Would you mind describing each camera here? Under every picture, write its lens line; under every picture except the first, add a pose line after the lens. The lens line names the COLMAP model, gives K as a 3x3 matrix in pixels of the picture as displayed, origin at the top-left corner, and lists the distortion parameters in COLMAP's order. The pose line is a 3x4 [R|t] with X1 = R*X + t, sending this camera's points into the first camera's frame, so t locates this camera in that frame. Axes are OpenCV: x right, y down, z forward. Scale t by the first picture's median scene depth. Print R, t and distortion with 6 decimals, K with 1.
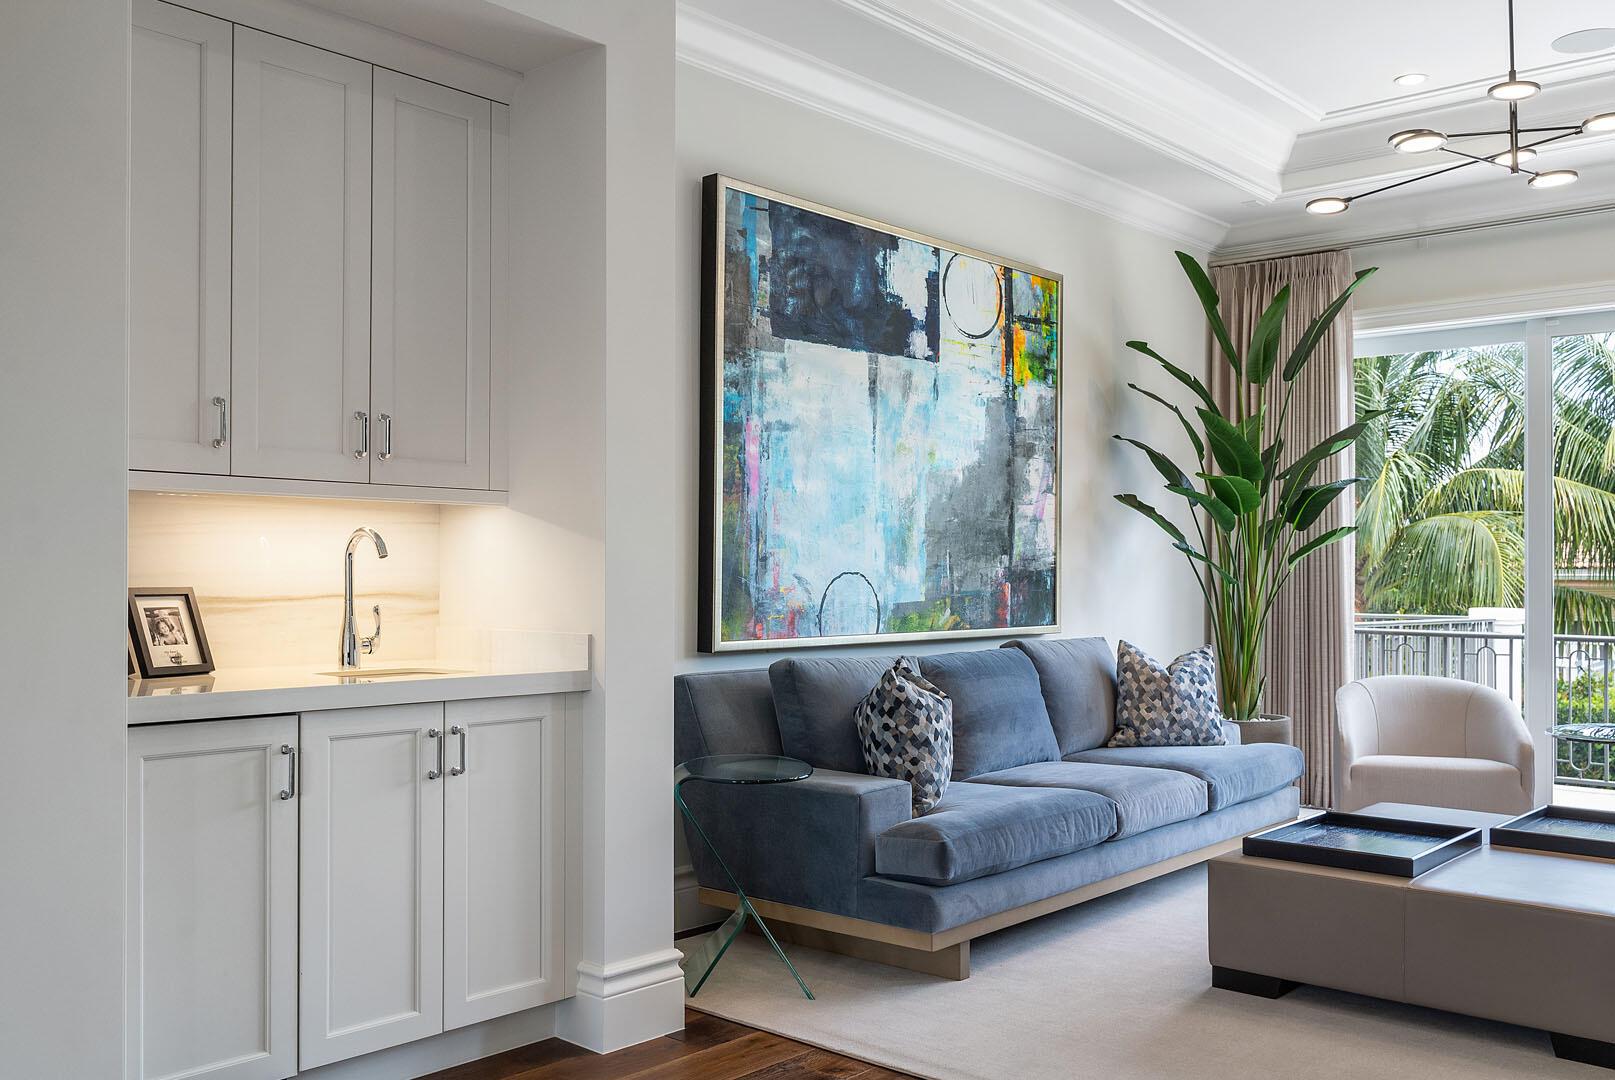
lens RADIAL K [[1445.7, 0, 807.5], [0, 1445.7, 540.0], [0, 0, 1]] dist [-0.007284, -0.000802]
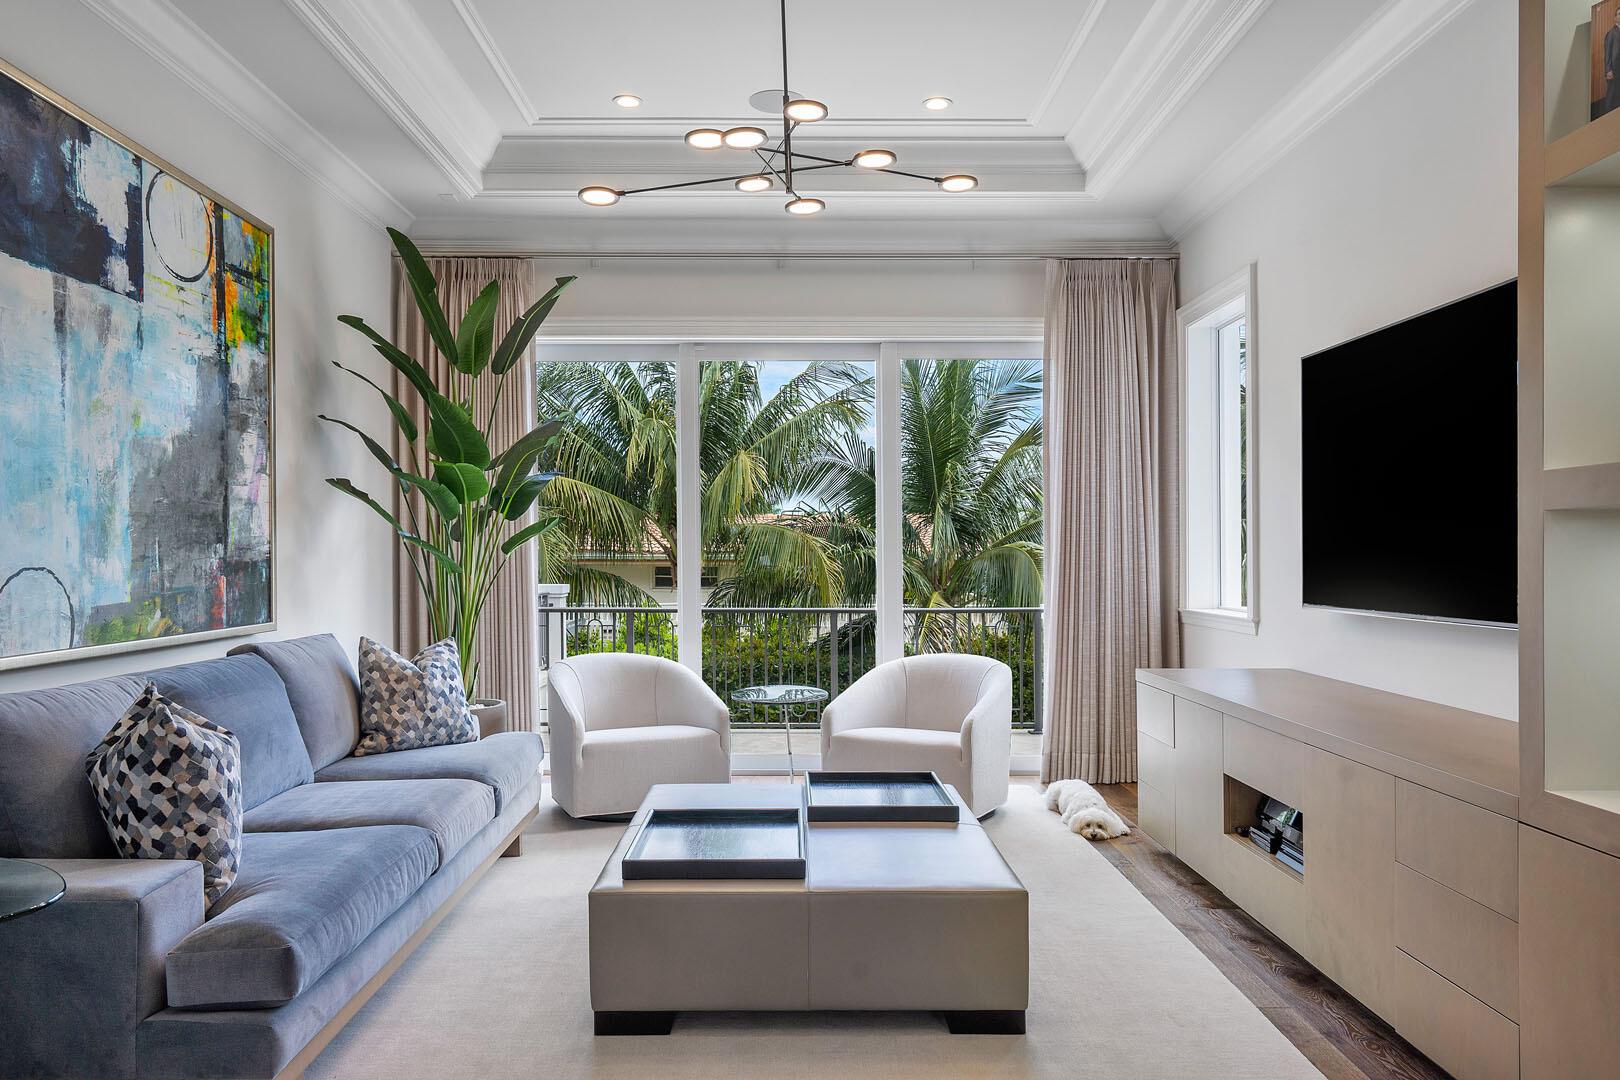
lens RADIAL K [[1160.0, 0, 806.8], [0, 1160.0, 565.7], [0, 0, 1]] dist [0.007246, 0.001302]
pose [[0.743648, -0.010270, 0.668492, -0.067640], [-0.011898, 0.999520, 0.028591, -0.000289], [-0.668465, -0.029215, 0.743169, 0.274764]]
